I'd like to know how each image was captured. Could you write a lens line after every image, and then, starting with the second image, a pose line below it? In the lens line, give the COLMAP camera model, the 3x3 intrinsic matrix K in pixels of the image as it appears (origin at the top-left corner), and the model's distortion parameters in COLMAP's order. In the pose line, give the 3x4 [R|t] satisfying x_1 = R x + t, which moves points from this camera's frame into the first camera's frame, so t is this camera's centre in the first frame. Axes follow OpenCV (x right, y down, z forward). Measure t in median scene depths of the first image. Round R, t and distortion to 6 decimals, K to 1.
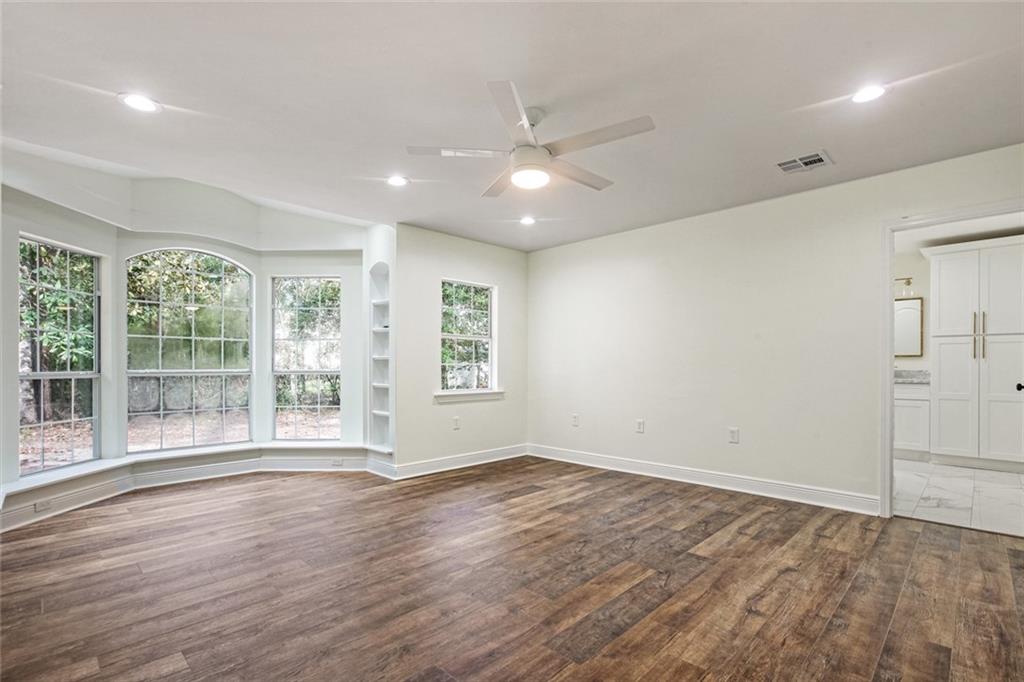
lens RADIAL K [[478.6, 0, 514.7], [0, 478.6, 366.3], [0, 0, 1]] dist [-0.020686, 0.001192]
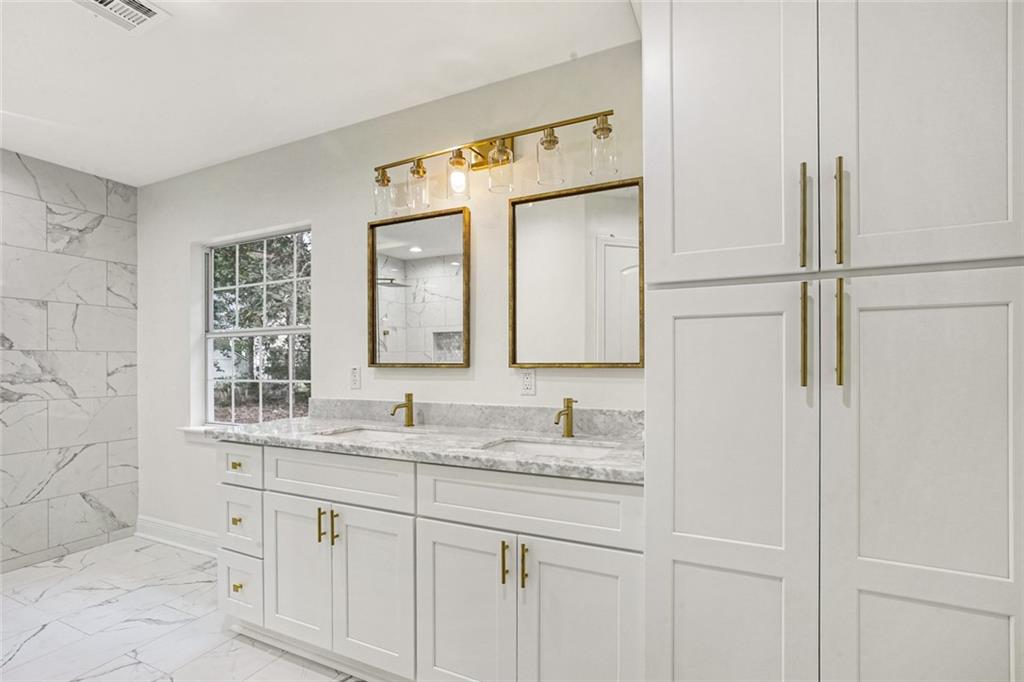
lens RADIAL K [[478.6, 0, 509.8], [0, 478.6, 368.1], [0, 0, 1]] dist [-0.020686, 0.001192]
pose [[0.952169, 0.000826, 0.305570, 0.772180], [-0.001335, 0.999998, 0.001457, -0.024149], [-0.305568, -0.001796, 0.952169, 0.818684]]
